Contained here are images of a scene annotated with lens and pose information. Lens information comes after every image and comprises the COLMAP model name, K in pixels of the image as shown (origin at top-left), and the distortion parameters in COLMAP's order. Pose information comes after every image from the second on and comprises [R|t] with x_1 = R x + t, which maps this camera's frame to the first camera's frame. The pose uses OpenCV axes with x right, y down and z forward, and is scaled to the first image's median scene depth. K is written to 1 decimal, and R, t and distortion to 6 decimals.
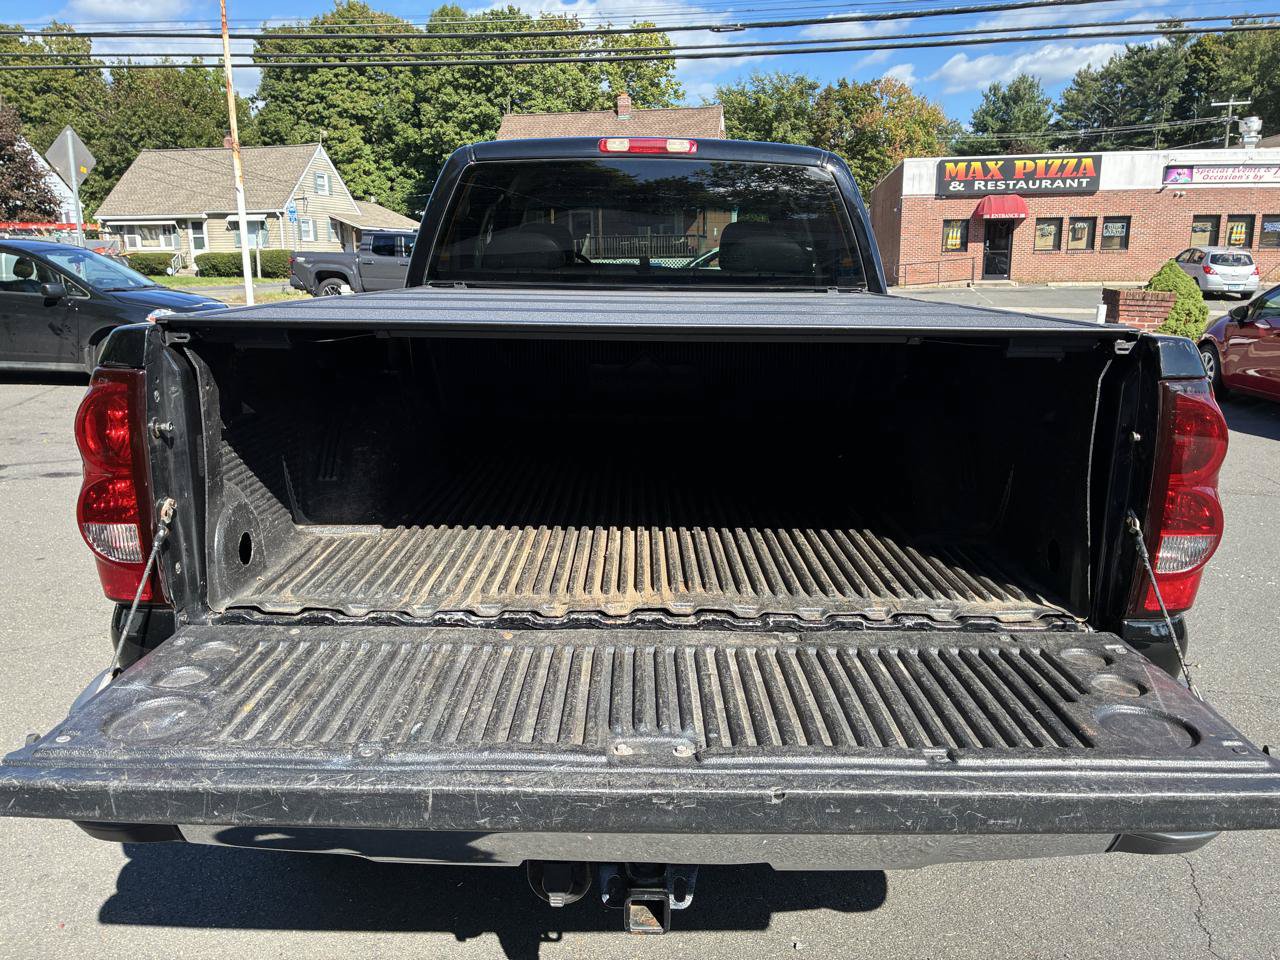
lens RADIAL K [[955.2, 0, 632.0], [0, 955.2, 481.0], [0, 0, 1]] dist [0.070756, -0.101689]
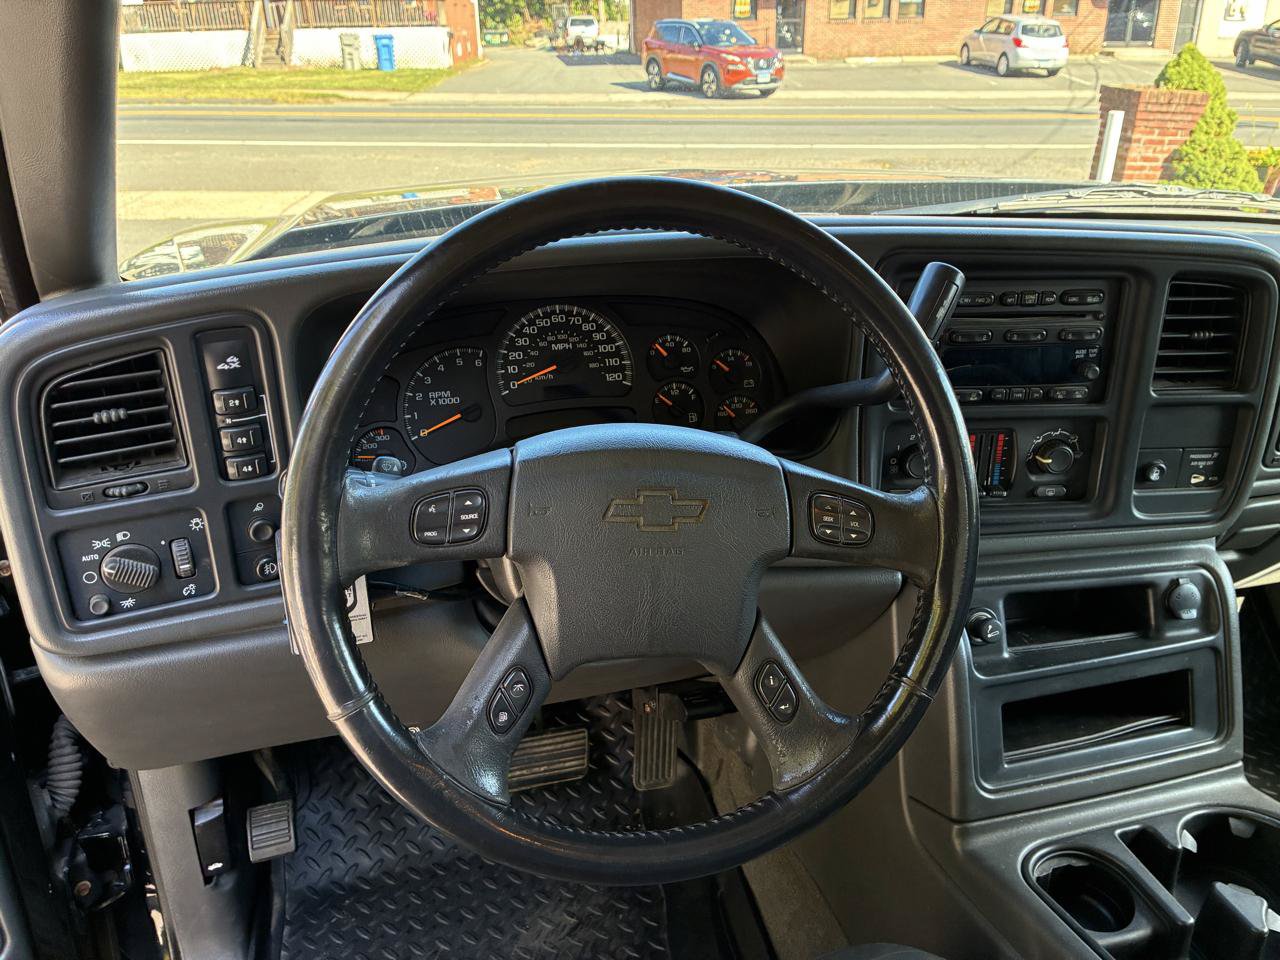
lens RADIAL K [[974.6, 0, 642.6], [0, 974.6, 484.3], [0, 0, 1]] dist [0.049030, -0.073687]
pose [[0.961941, -0.117712, 0.246603, -0.015082], [0.063687, 0.974184, 0.216585, -0.031041], [-0.265731, -0.192636, 0.944605, 0.119926]]
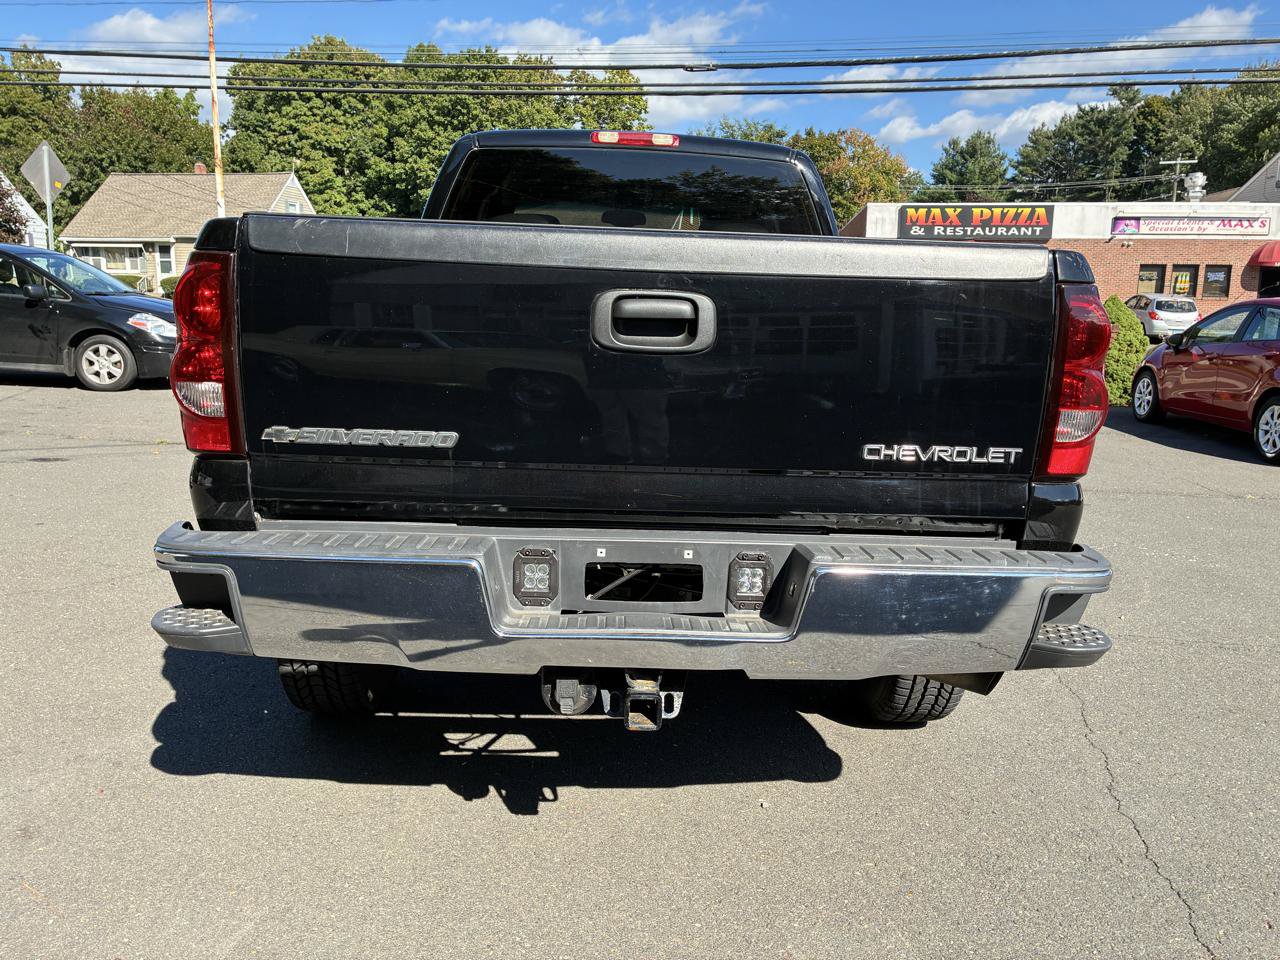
lens RADIAL K [[958.9, 0, 646.4], [0, 958.9, 474.2], [0, 0, 1]] dist [0.061280, -0.092011]
pose [[0.998638, 0.016319, 0.049555, -0.001904], [-0.013974, 0.998783, -0.047296, 0.008893], [-0.050267, 0.046540, 0.997651, -0.009370]]
